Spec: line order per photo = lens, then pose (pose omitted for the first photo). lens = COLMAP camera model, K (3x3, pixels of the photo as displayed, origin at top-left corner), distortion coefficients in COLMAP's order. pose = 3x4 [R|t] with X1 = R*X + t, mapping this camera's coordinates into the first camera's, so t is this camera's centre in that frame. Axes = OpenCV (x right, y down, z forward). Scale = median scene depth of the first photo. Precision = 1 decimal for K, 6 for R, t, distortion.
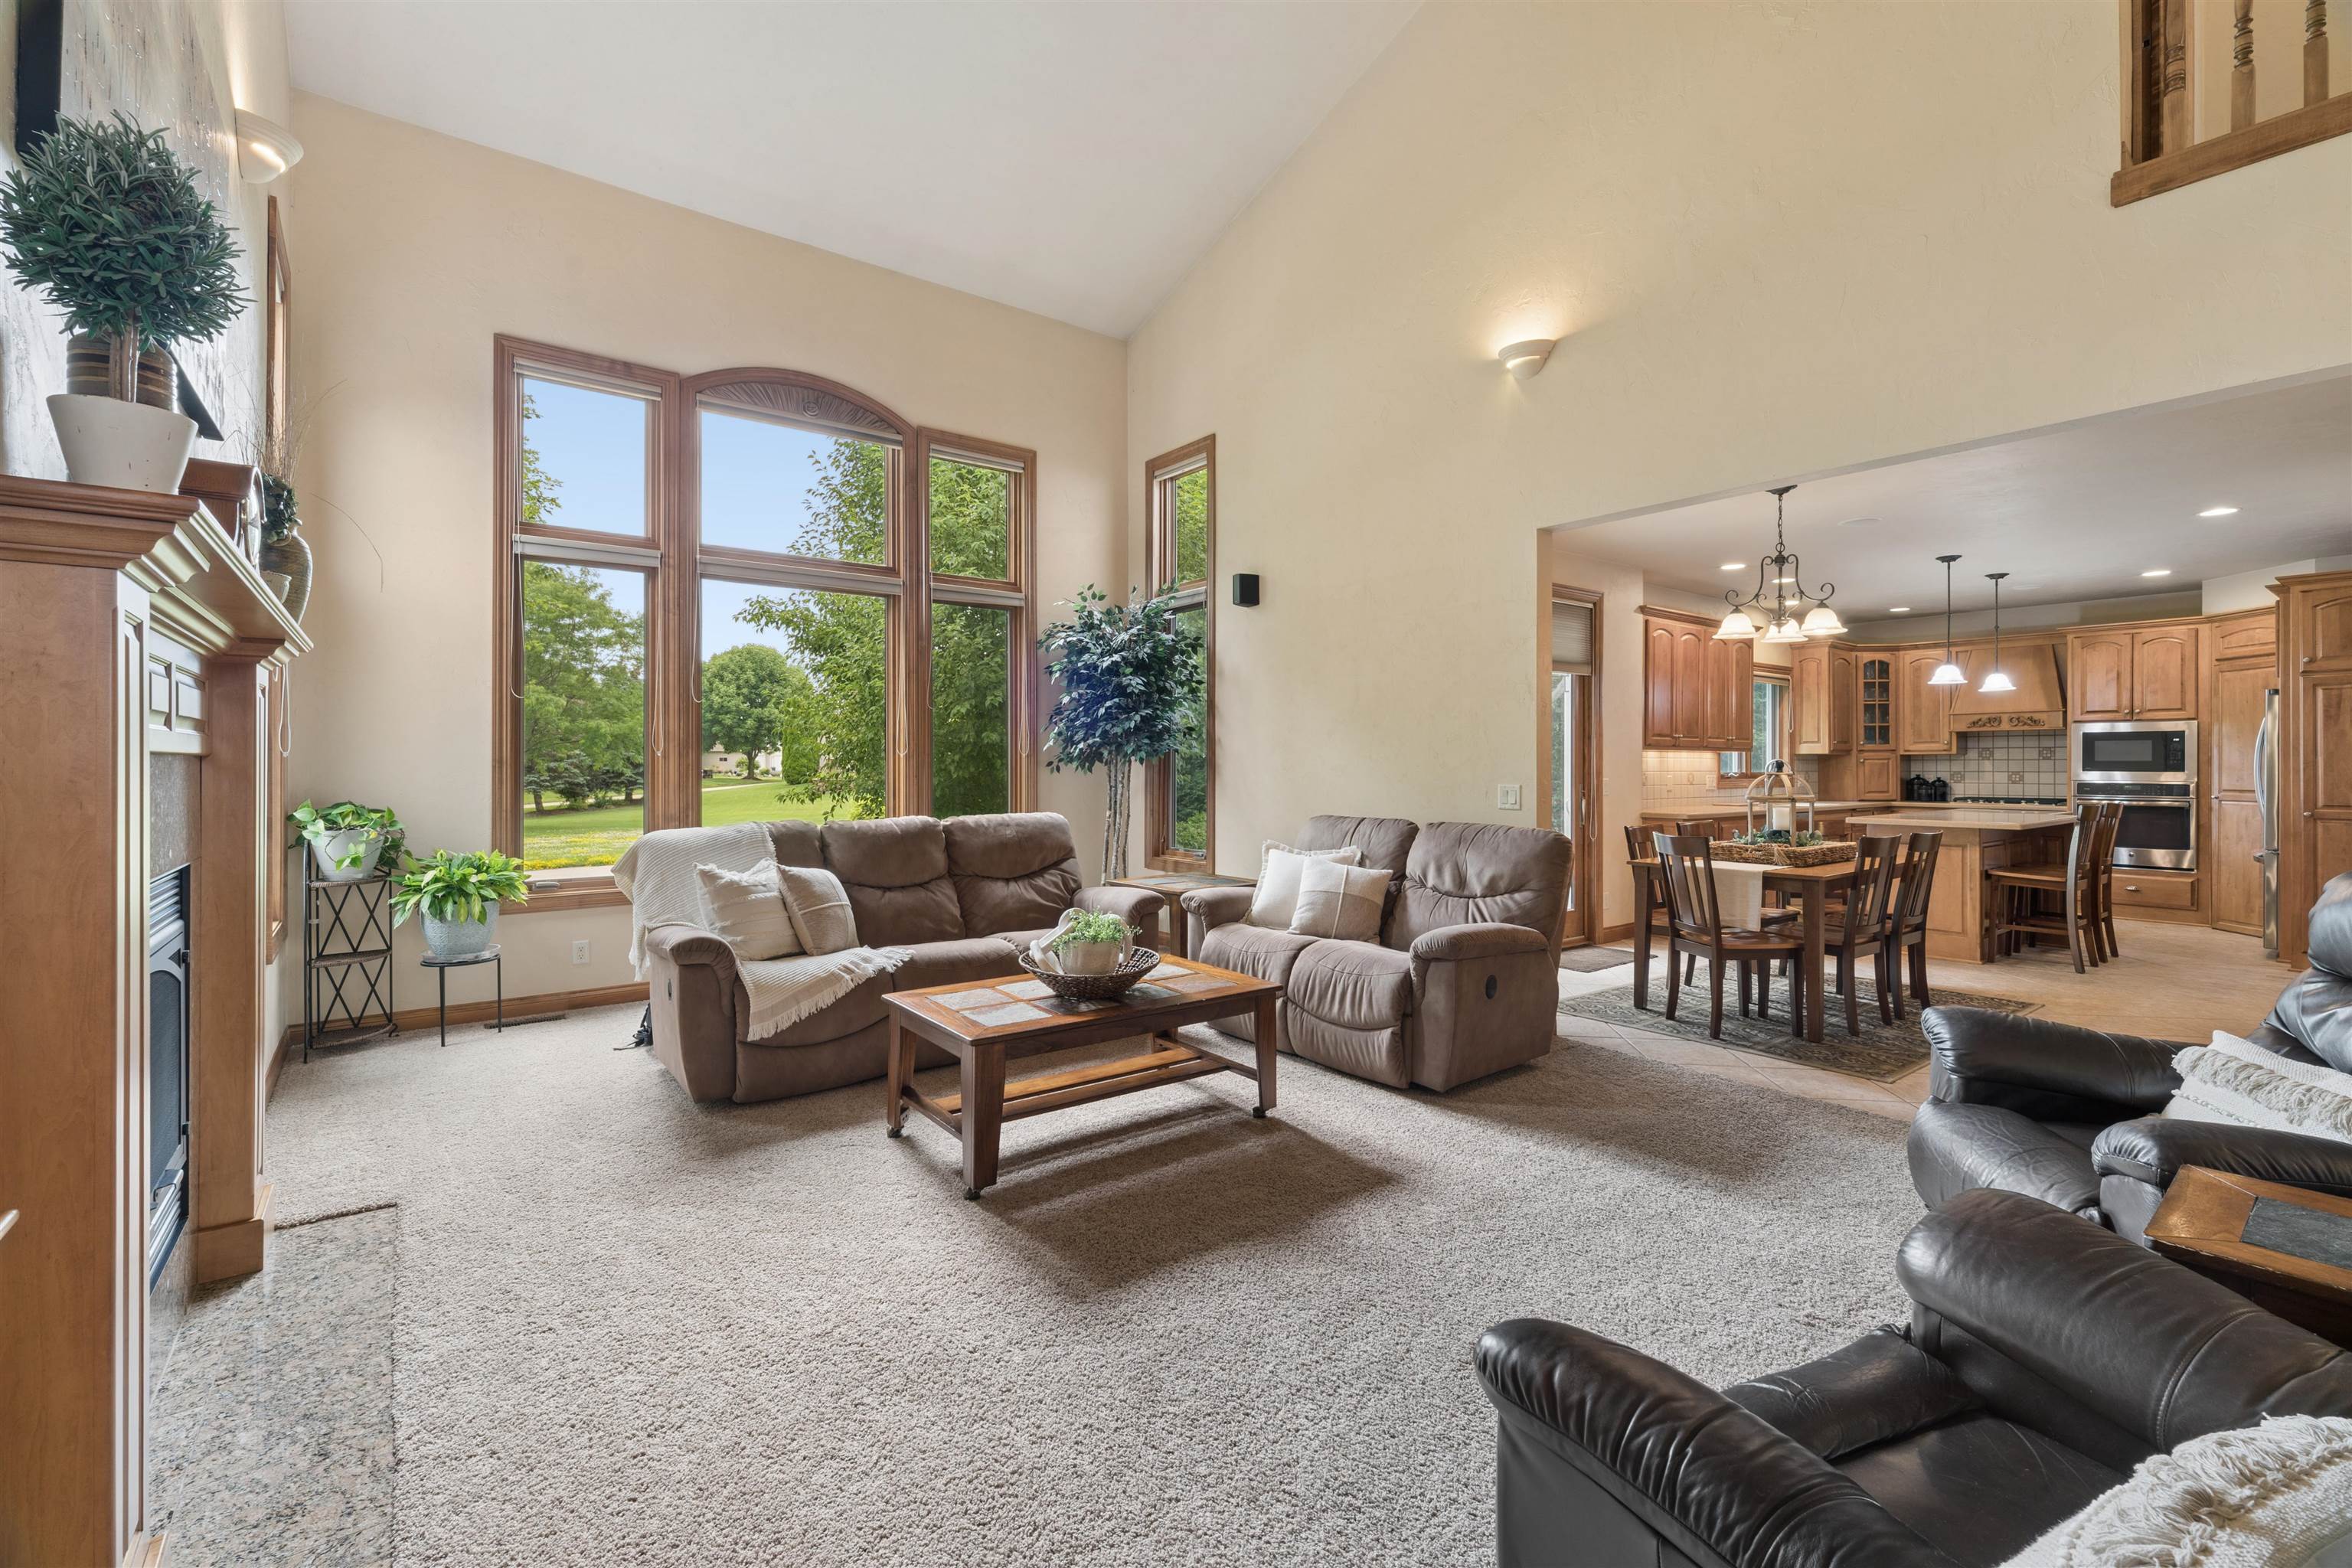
lens RADIAL K [[997.5, 0, 1197.9], [0, 997.5, 764.4], [0, 0, 1]] dist [0.003179, -0.001751]
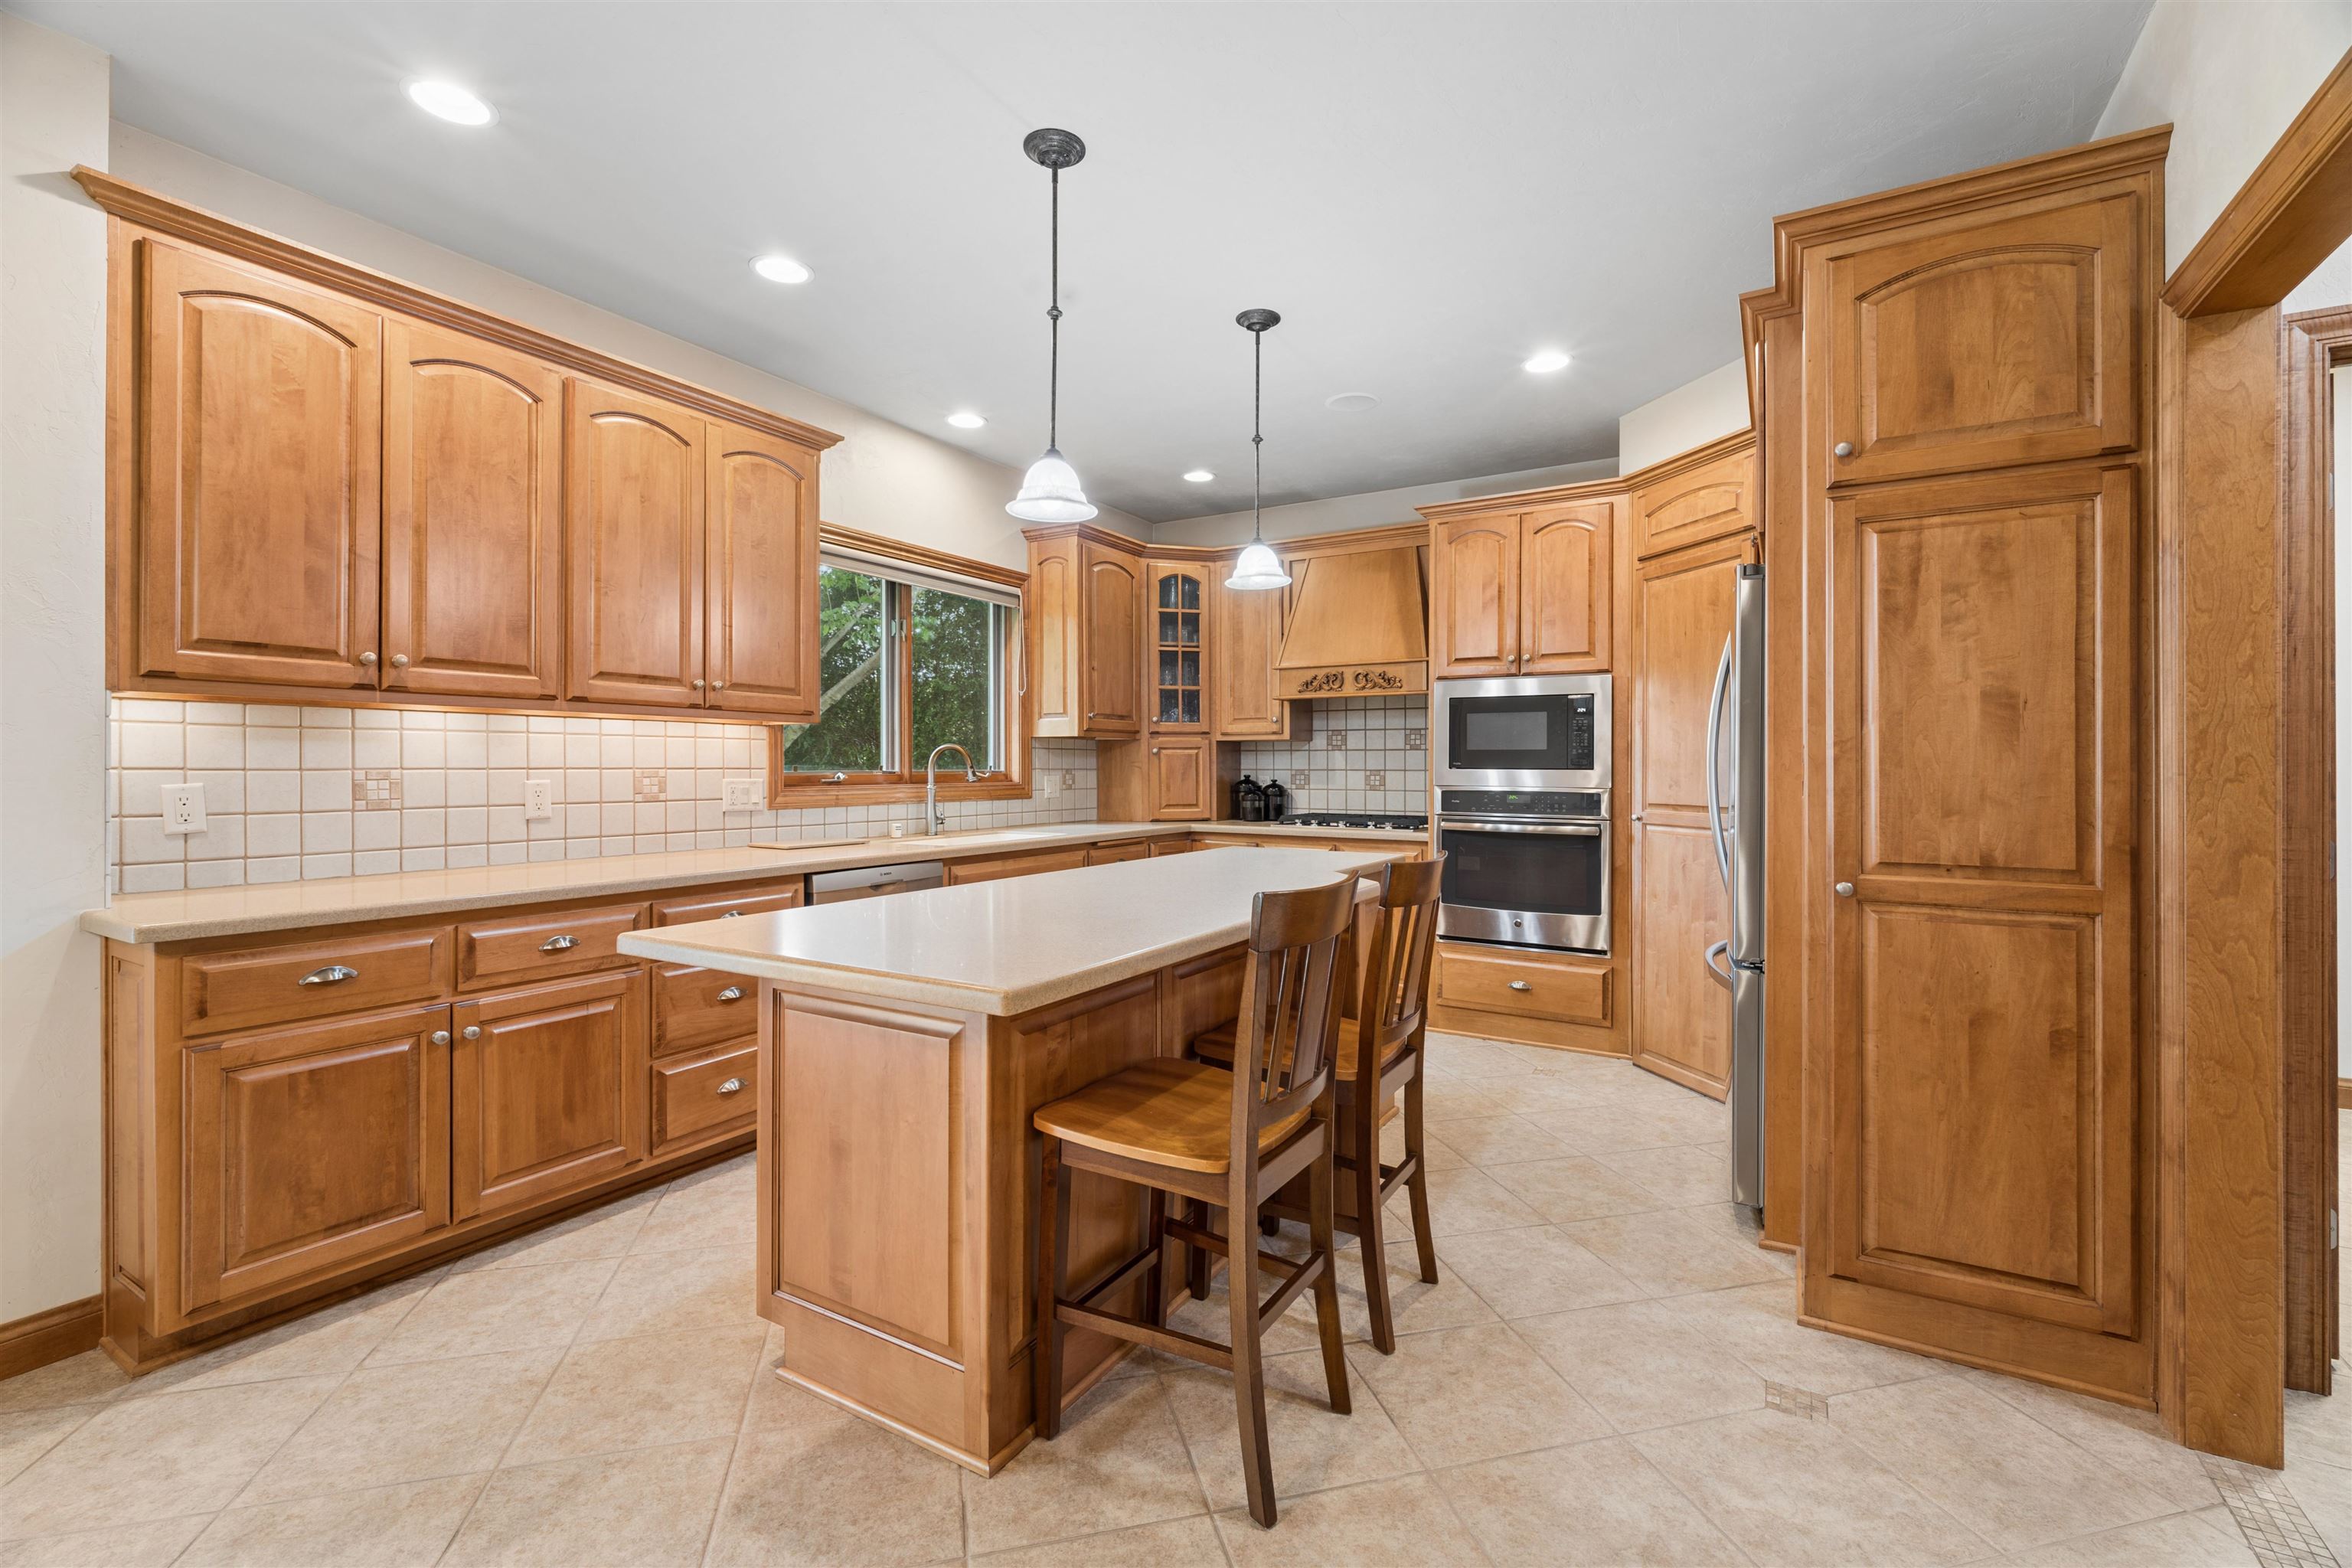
lens RADIAL K [[997.5, 0, 1190.2], [0, 997.5, 758.5], [0, 0, 1]] dist [0.003179, -0.001751]
pose [[0.929189, 0.005712, 0.369561, 0.562144], [-0.003191, 0.999967, -0.007432, 0.005726], [-0.369592, 0.005726, 0.929177, 0.555902]]
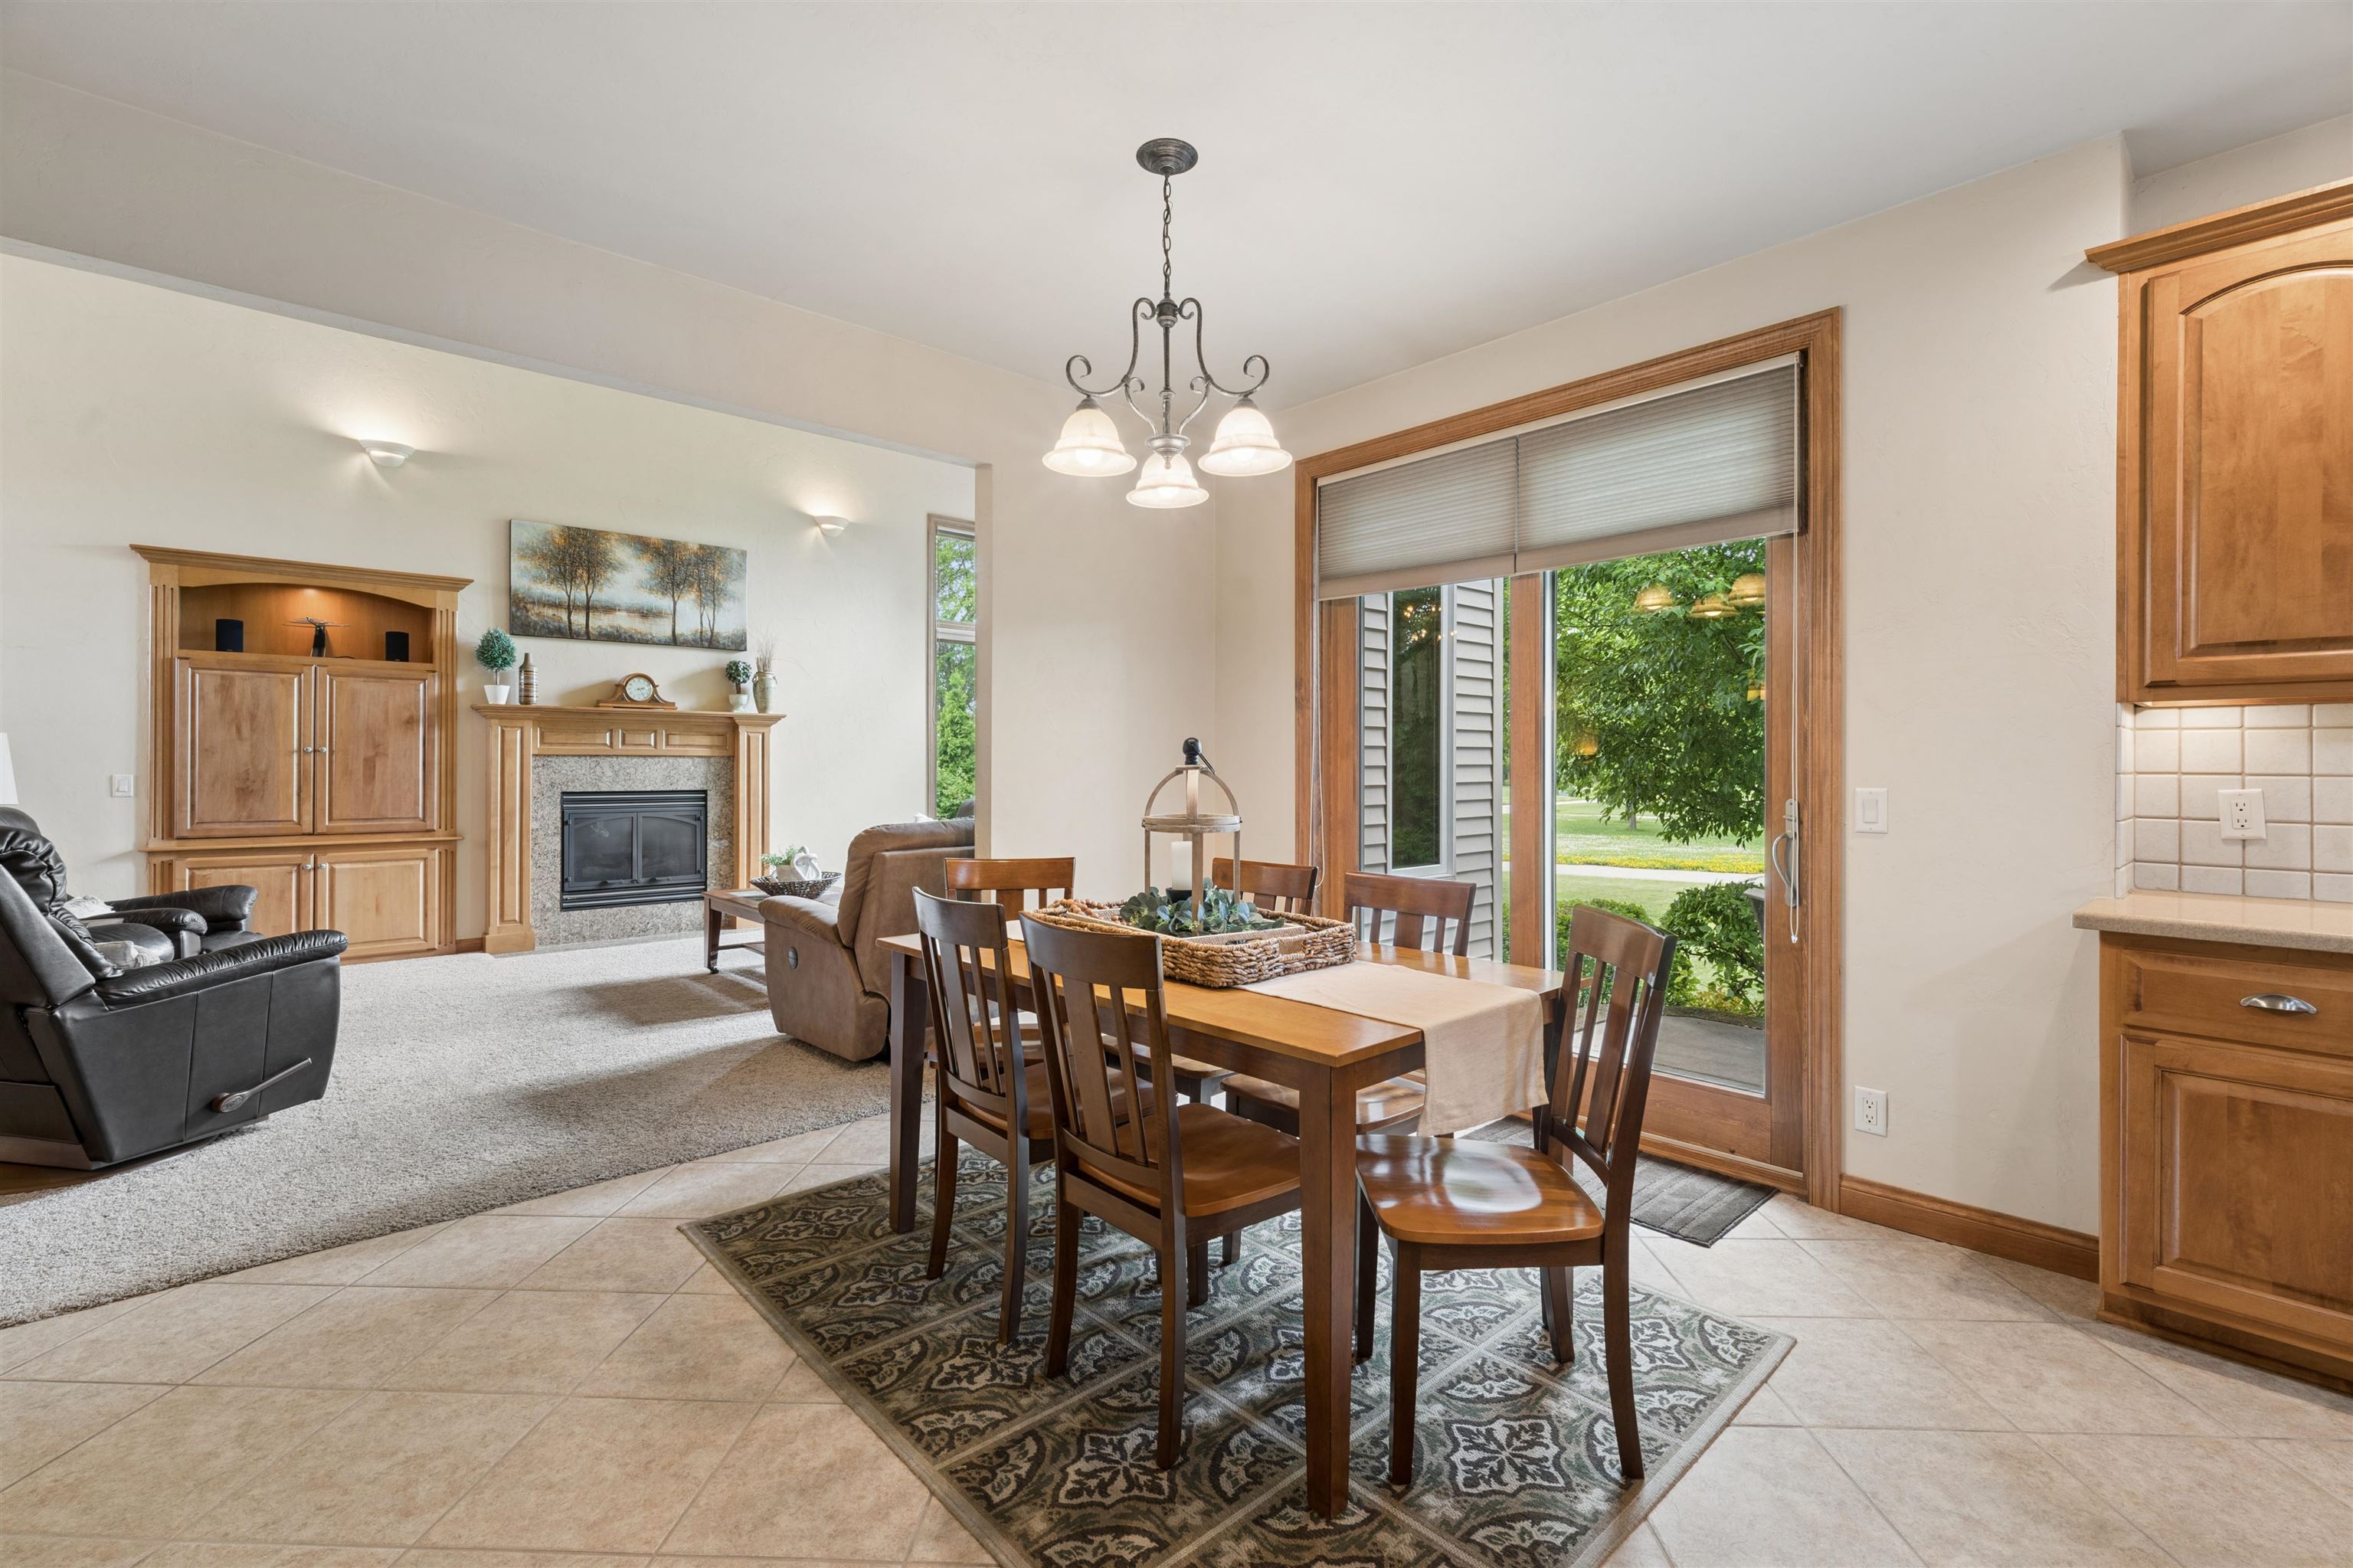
lens RADIAL K [[998.0, 0, 1163.5], [0, 998.0, 761.2], [0, 0, 1]] dist [0.003179, -0.001751]
pose [[0.093687, -0.004693, -0.995591, 0.657361], [0.000171, 0.999989, -0.004698, 0.005143], [0.995602, 0.000270, 0.093687, 0.597669]]
